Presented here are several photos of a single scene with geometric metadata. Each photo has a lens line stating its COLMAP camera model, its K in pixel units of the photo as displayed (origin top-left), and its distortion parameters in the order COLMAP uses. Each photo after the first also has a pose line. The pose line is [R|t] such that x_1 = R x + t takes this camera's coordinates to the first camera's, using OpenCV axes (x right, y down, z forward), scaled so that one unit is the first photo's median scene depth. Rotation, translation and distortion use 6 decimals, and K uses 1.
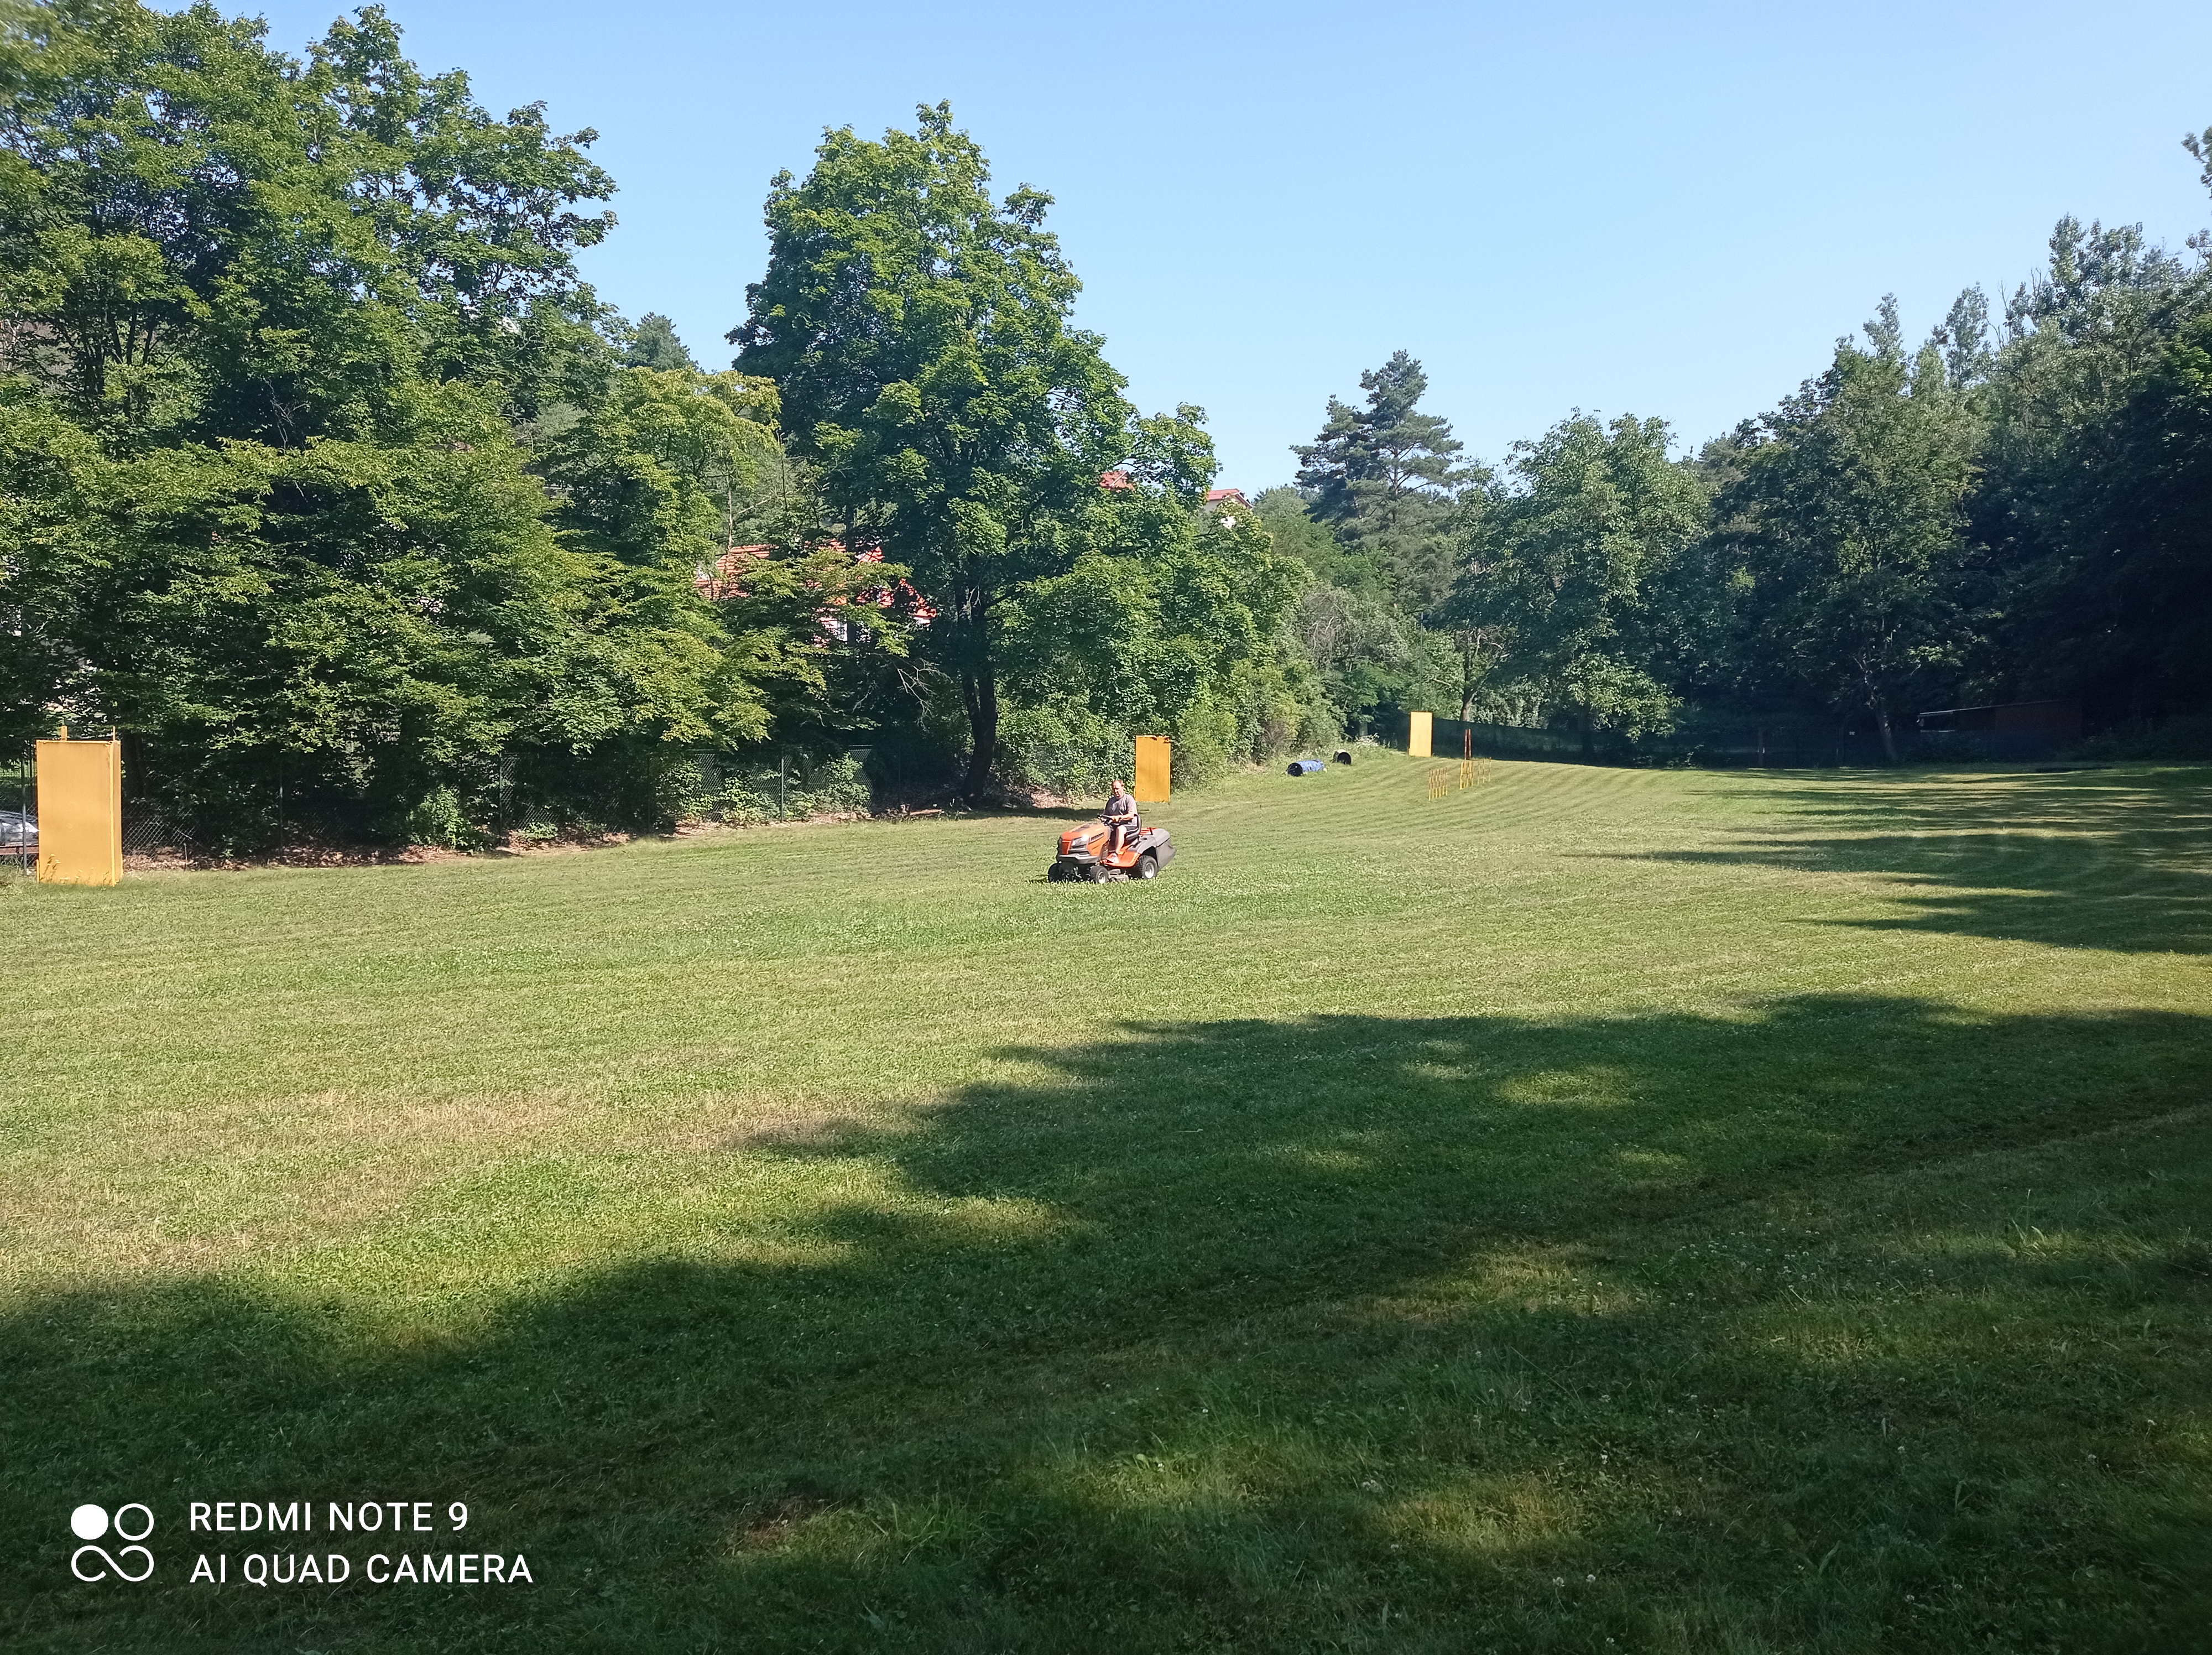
lens RADIAL K [[1683.2, 0, 1087.0], [0, 1683.2, 840.6], [0, 0, 1]] dist [0.080360, -0.094155]
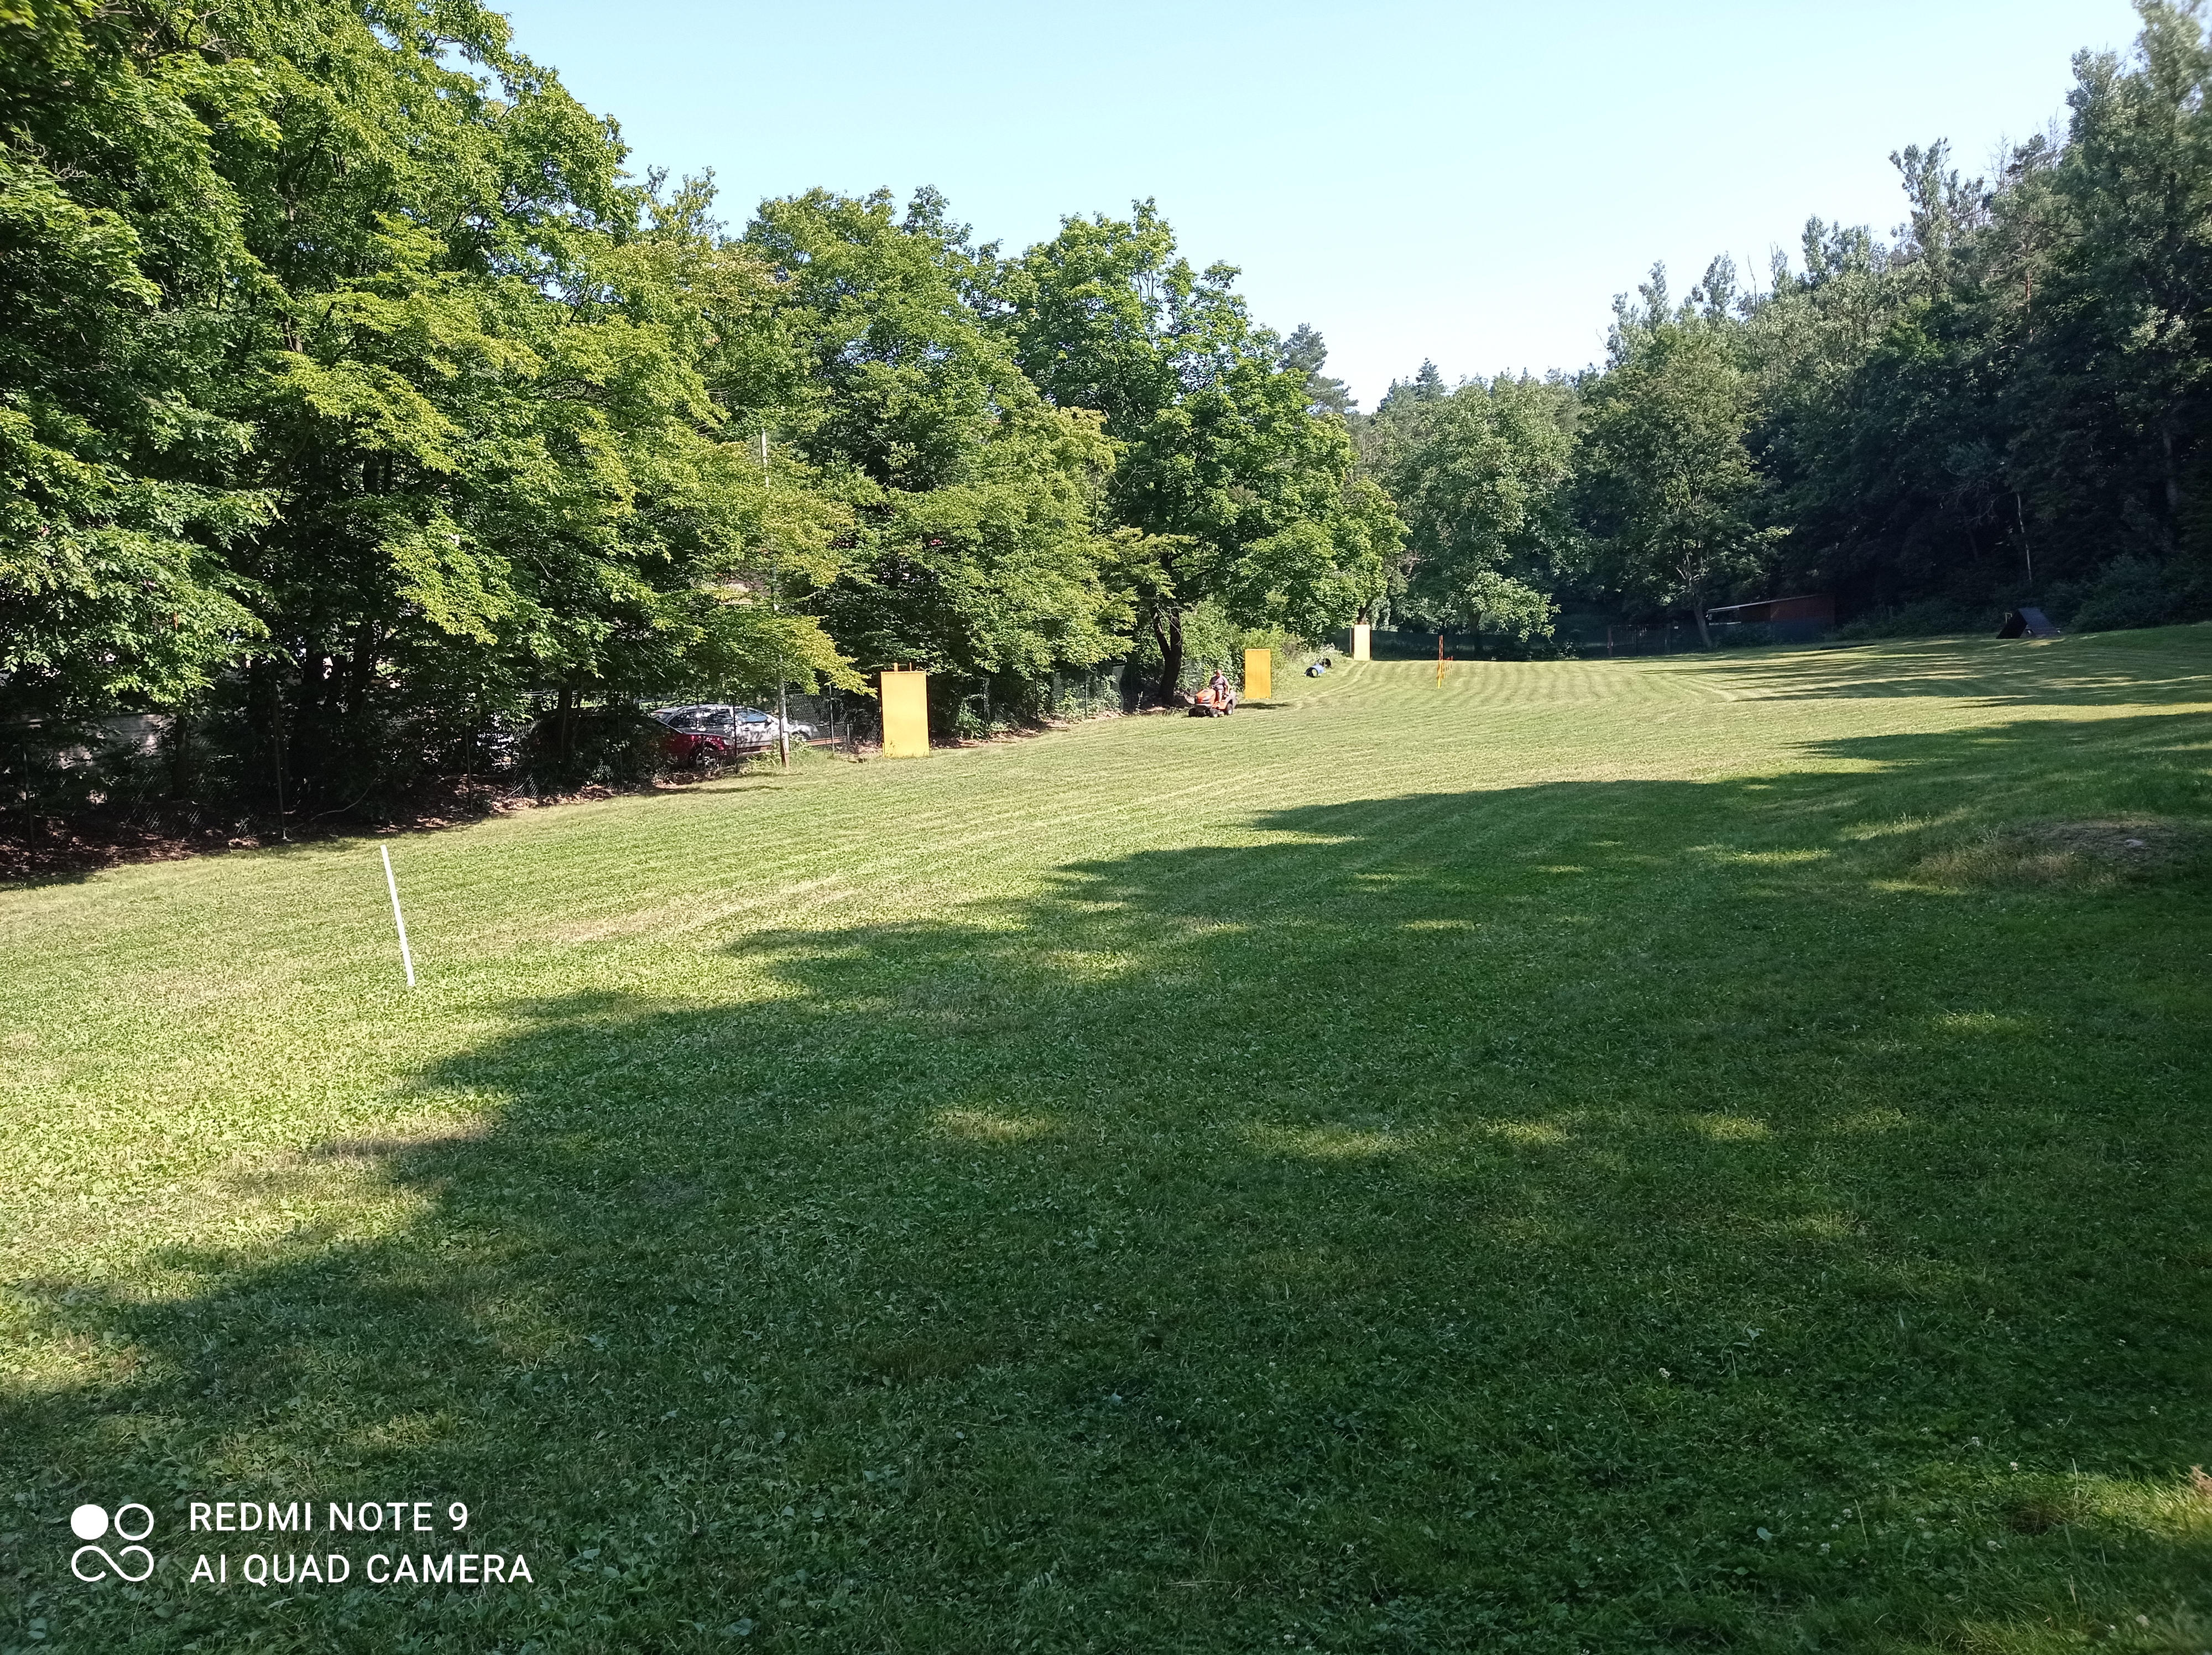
lens RADIAL K [[1683.2, 0, 1109.5], [0, 1683.2, 843.1], [0, 0, 1]] dist [0.080360, -0.094155]
pose [[0.984463, -0.060506, 0.164840, -0.205785], [0.052699, 0.997290, 0.051335, 0.011746], [-0.167500, -0.041850, 0.984983, -0.212019]]
